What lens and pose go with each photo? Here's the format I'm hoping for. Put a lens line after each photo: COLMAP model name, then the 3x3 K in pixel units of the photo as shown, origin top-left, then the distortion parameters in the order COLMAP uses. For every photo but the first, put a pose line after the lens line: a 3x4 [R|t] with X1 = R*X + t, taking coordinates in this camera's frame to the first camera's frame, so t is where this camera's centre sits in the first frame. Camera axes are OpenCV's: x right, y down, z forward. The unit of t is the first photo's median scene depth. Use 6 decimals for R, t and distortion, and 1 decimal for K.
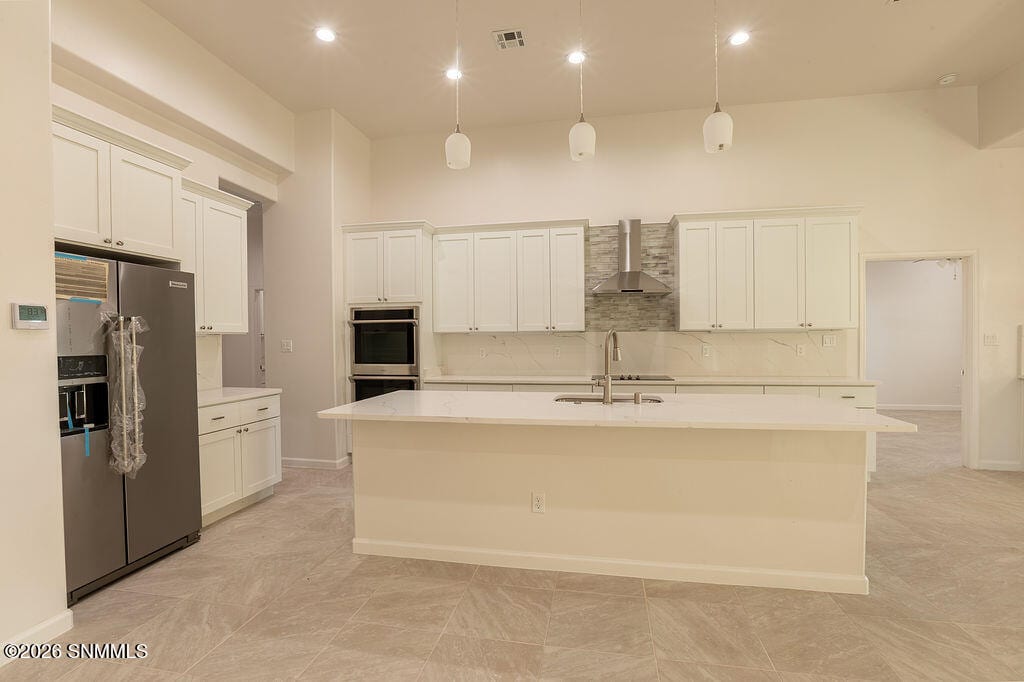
lens RADIAL K [[476.6, 0, 509.1], [0, 476.6, 346.0], [0, 0, 1]] dist [-0.052978, 0.024164]
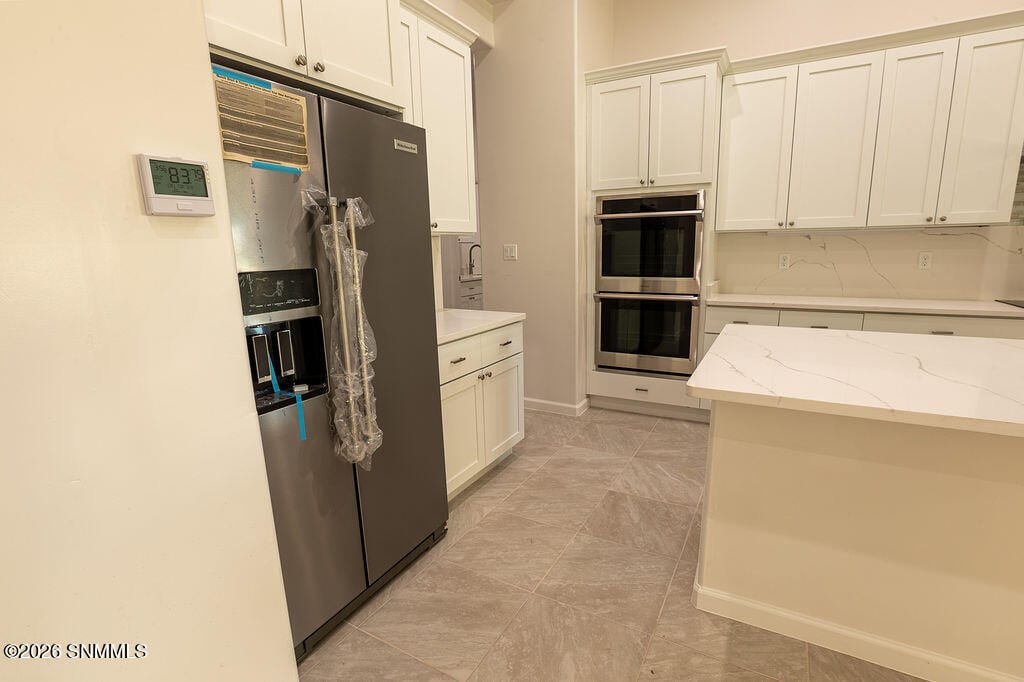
lens RADIAL K [[476.6, 0, 509.1], [0, 476.6, 346.0], [0, 0, 1]] dist [-0.052978, 0.024164]
pose [[0.951615, 0.051182, -0.303001, -0.444695], [0.007920, 0.981619, 0.190686, 0.004287], [0.307191, -0.183859, 0.933718, 0.496655]]
